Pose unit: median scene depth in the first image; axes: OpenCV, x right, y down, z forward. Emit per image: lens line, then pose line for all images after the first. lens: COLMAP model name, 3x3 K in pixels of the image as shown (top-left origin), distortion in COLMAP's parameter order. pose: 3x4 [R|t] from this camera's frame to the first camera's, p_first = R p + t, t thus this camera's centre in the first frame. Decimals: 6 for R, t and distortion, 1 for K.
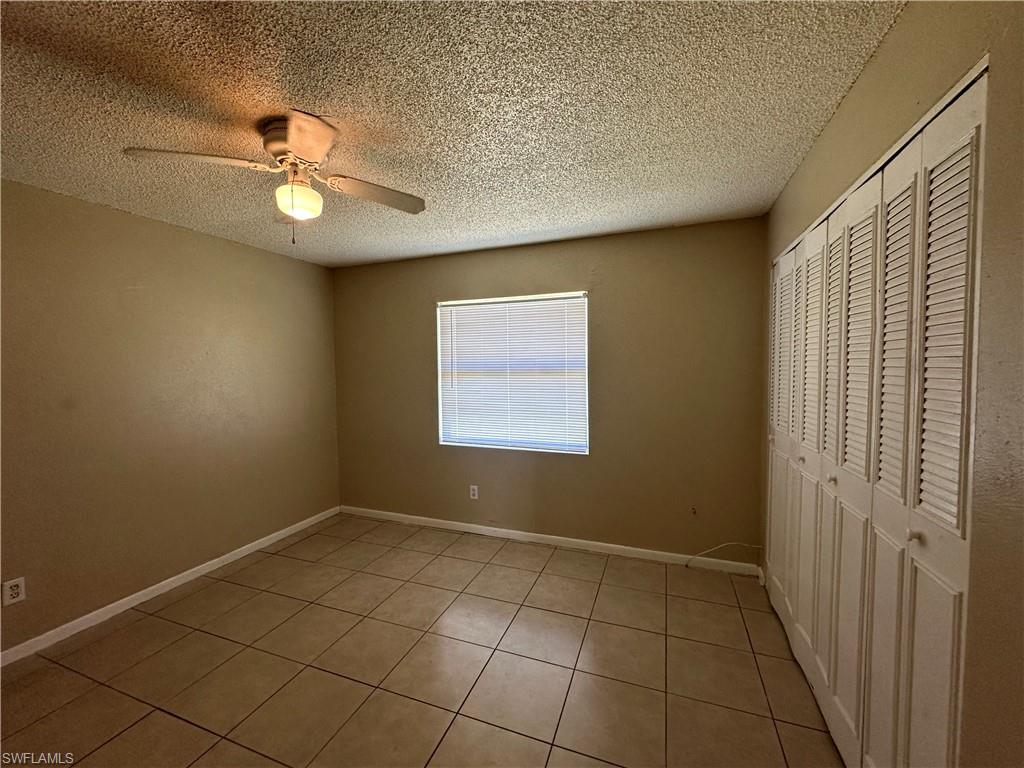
lens RADIAL K [[407.1, 0, 512.0], [0, 407.1, 384.0], [0, 0, 1]] dist [-0.002046, 0.000067]
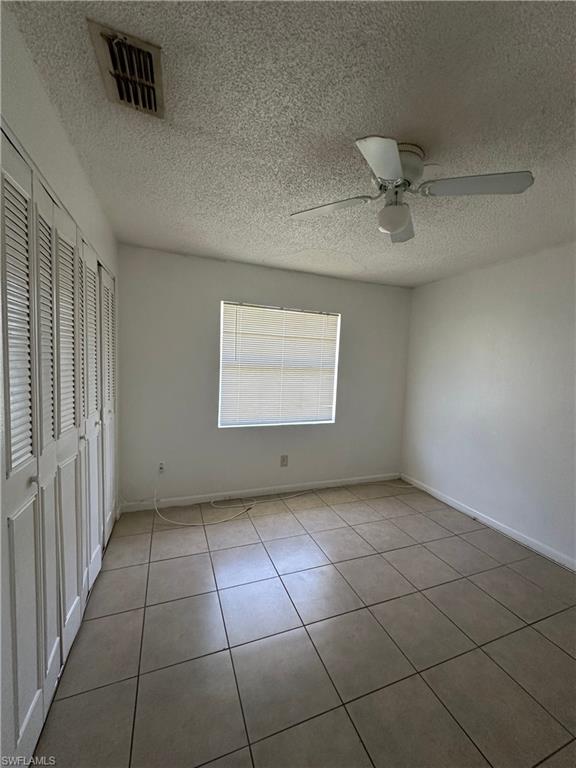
lens RADIAL K [[304.8, 0, 288.0], [0, 304.8, 384.0], [0, 0, 1]] dist [-0.002045, -0.000183]
pose [[0.732613, -0.001529, 0.680643, -0.664743], [-0.018856, 0.999568, 0.022542, 0.001965], [-0.680384, -0.029349, 0.732268, 0.262107]]
